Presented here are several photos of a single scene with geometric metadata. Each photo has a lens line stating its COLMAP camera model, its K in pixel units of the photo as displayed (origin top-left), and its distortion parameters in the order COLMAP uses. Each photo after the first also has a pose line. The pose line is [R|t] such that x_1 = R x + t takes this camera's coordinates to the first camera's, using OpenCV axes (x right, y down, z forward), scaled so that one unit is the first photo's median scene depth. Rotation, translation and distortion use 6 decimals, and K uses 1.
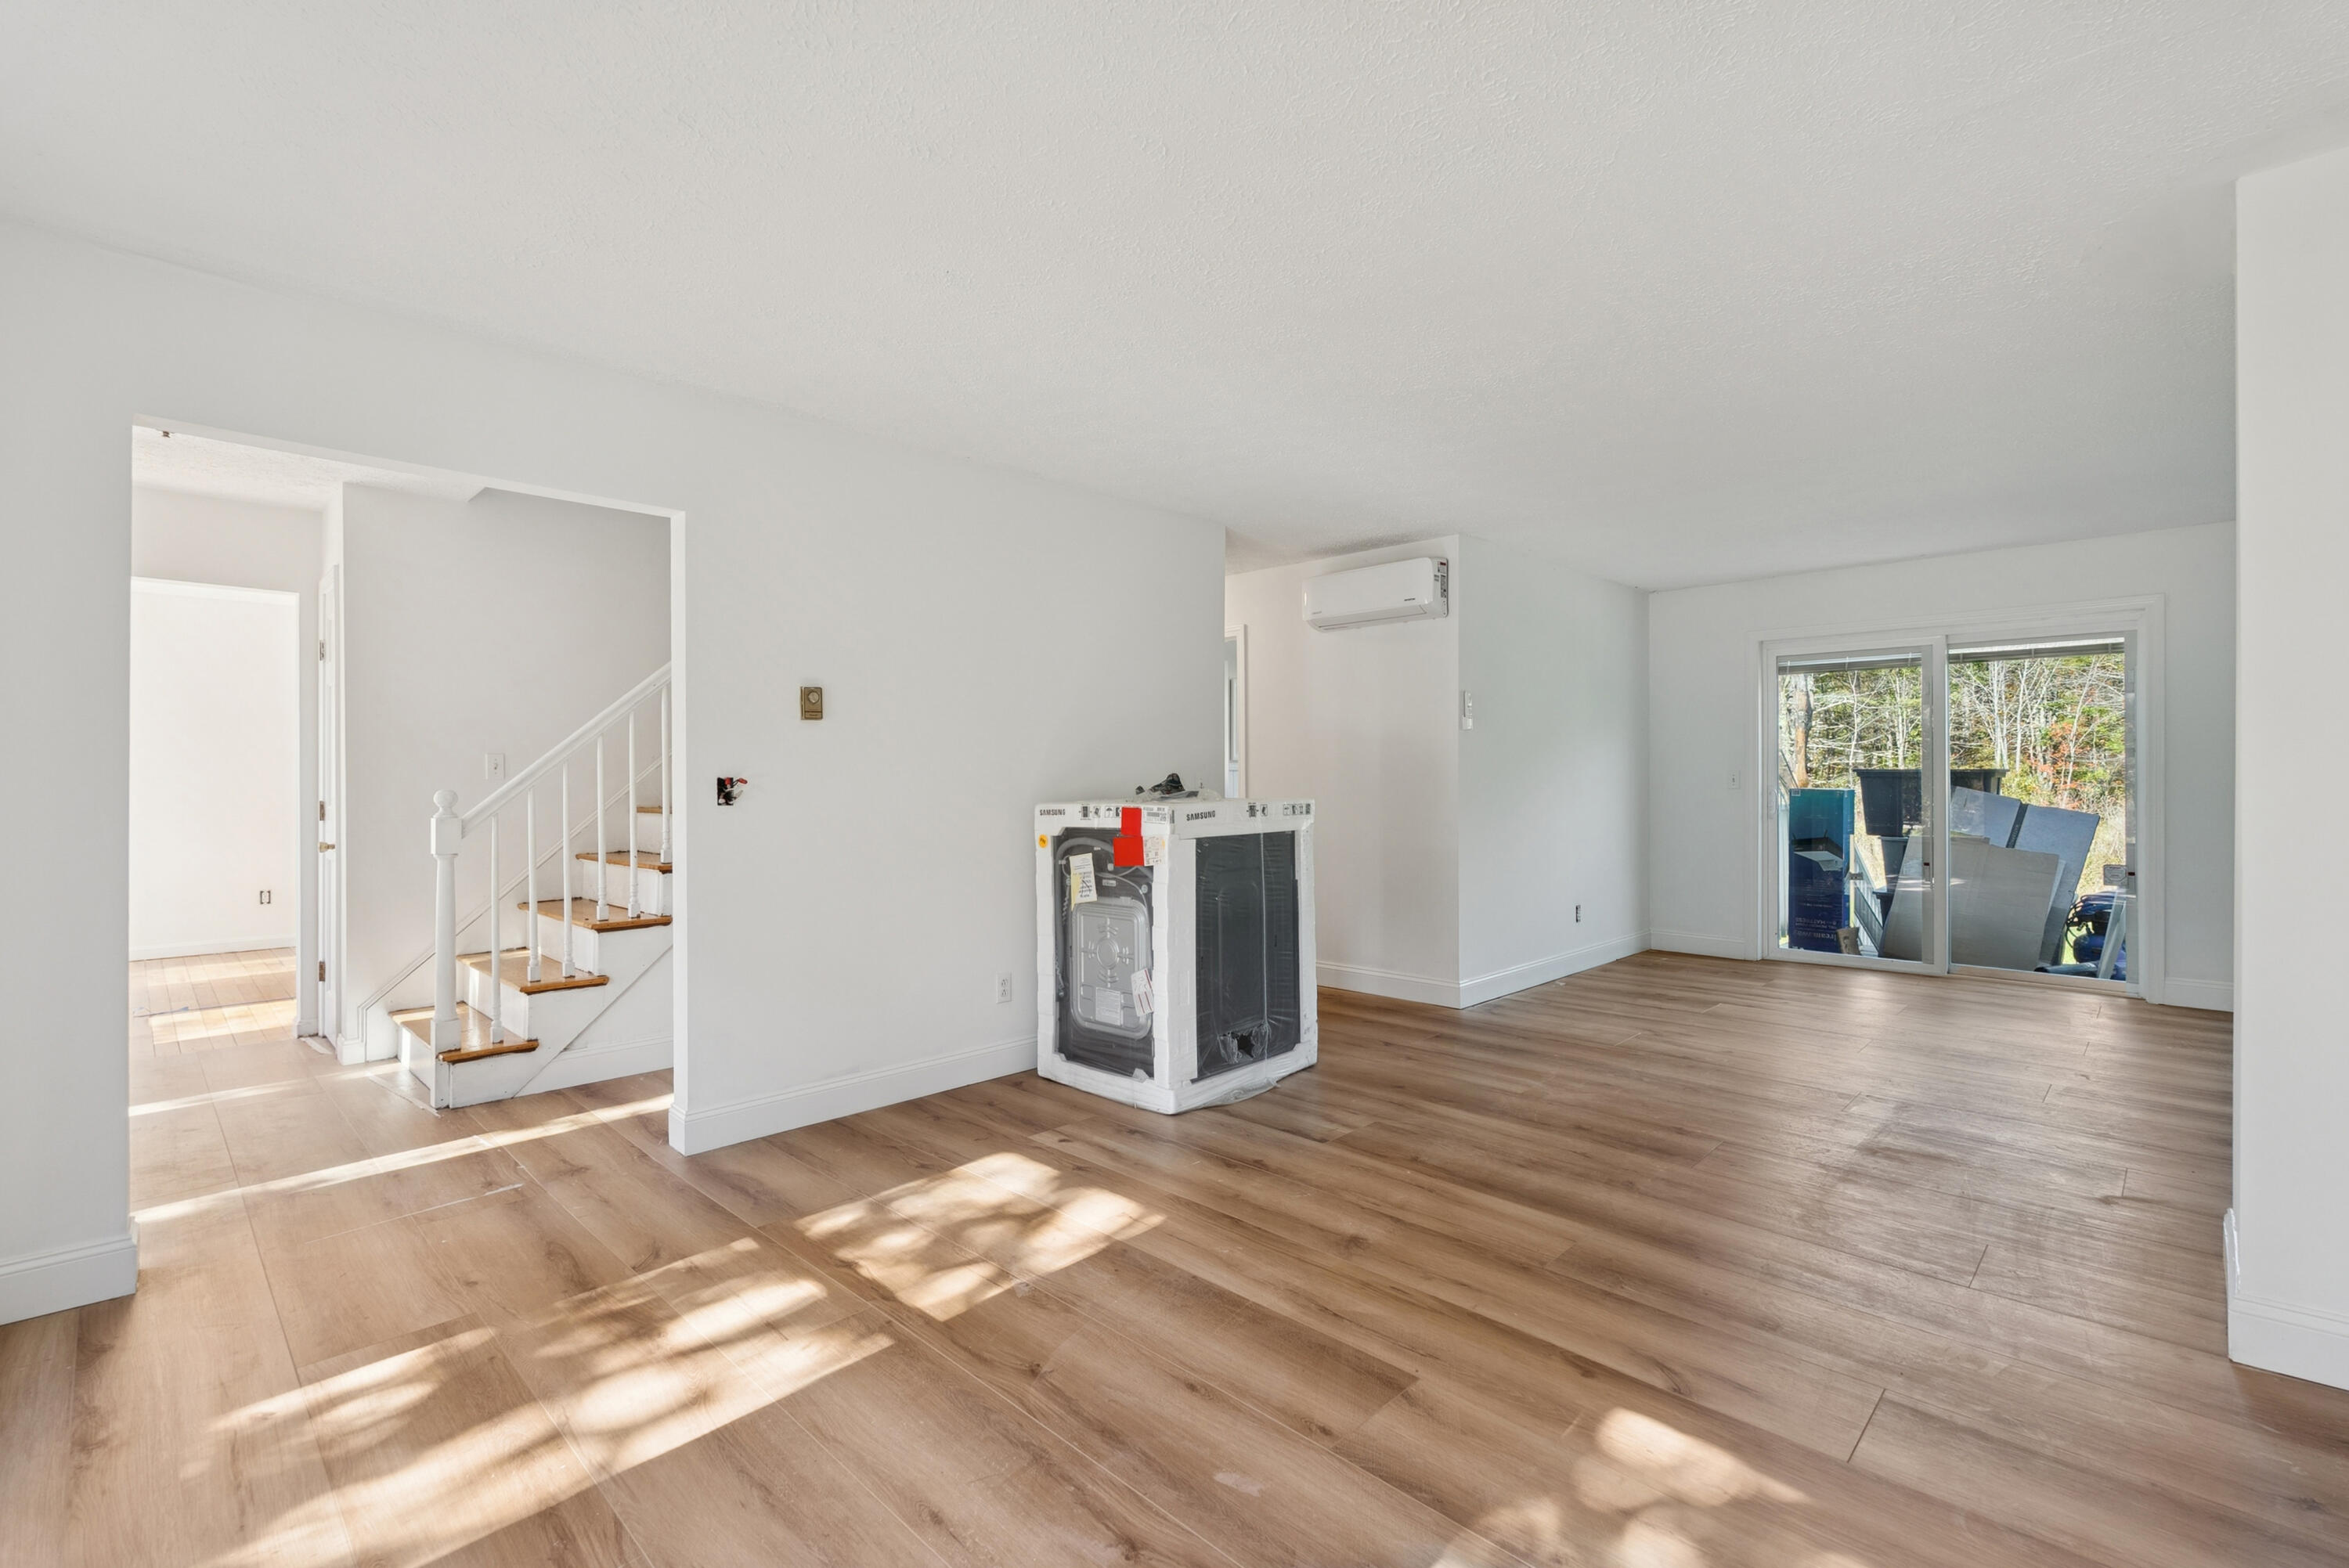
lens RADIAL K [[1060.8, 0, 1171.9], [0, 1060.8, 764.7], [0, 0, 1]] dist [-0.001658, 0.000029]
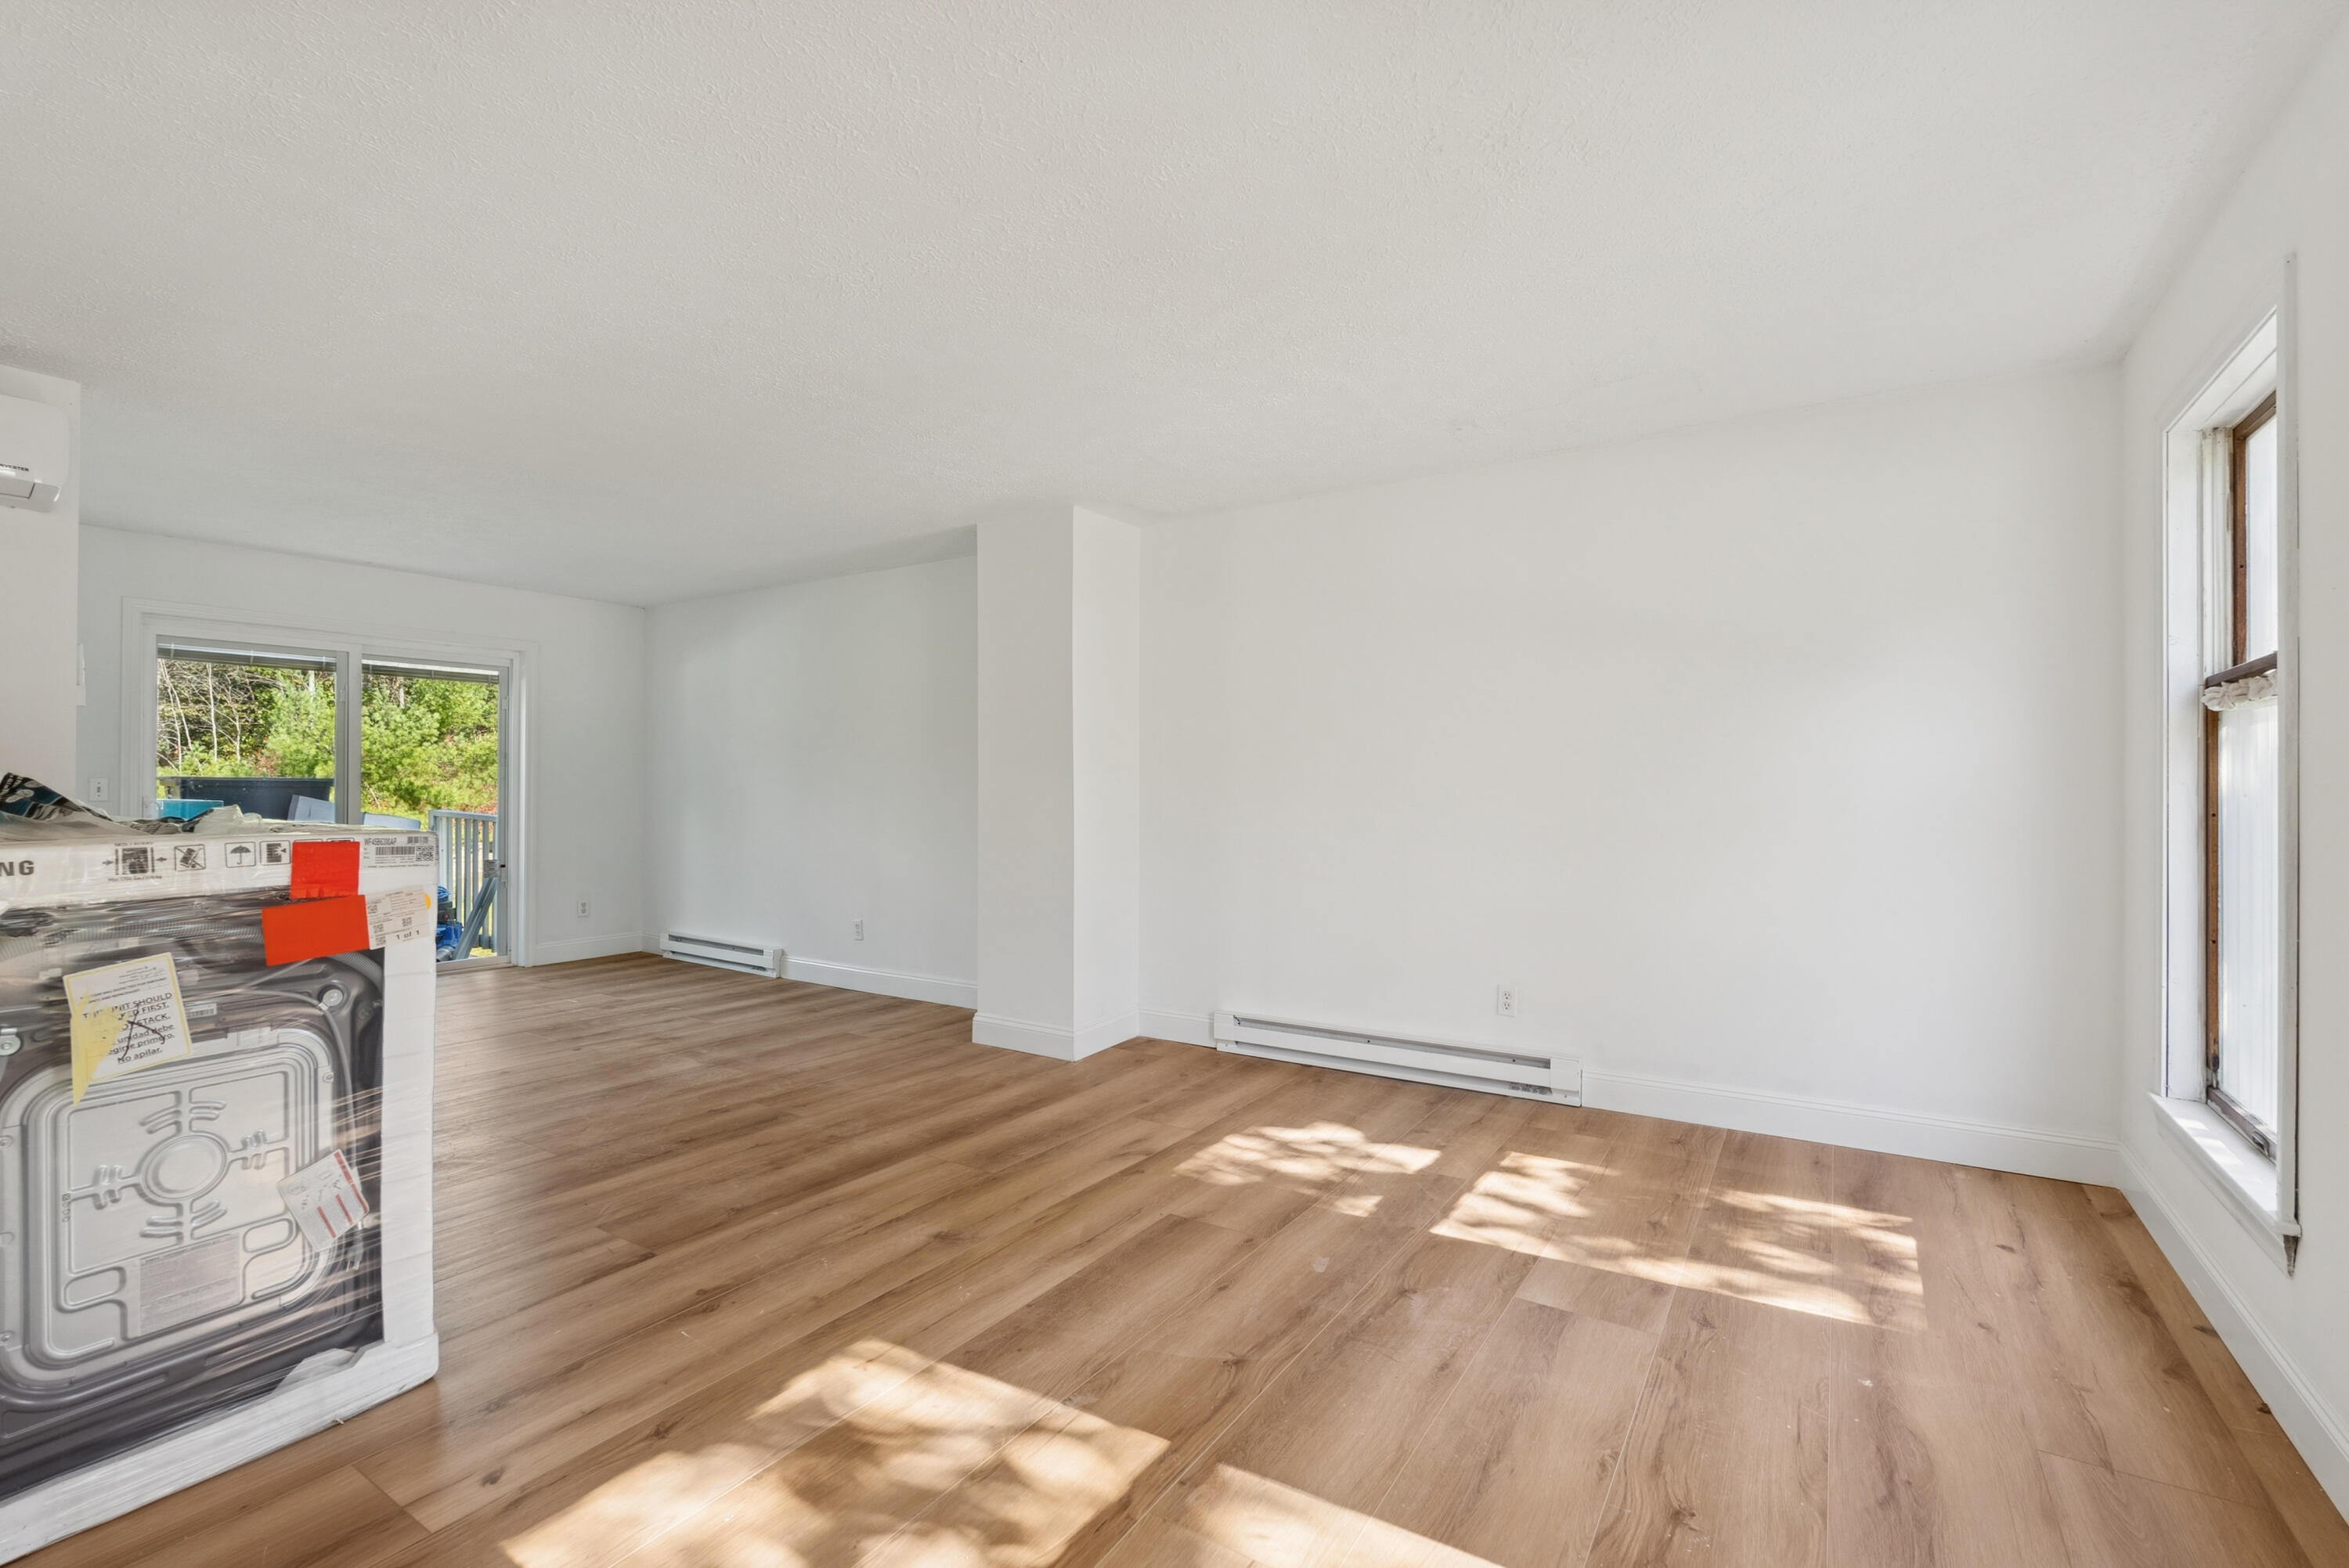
lens RADIAL K [[1060.8, 0, 1171.9], [0, 1060.8, 764.7], [0, 0, 1]] dist [-0.001658, 0.000029]
pose [[-0.224429, 0.023291, 0.974212, -0.866340], [-0.014798, 0.999518, -0.027305, 0.015366], [-0.974378, -0.020544, -0.223976, 0.994729]]
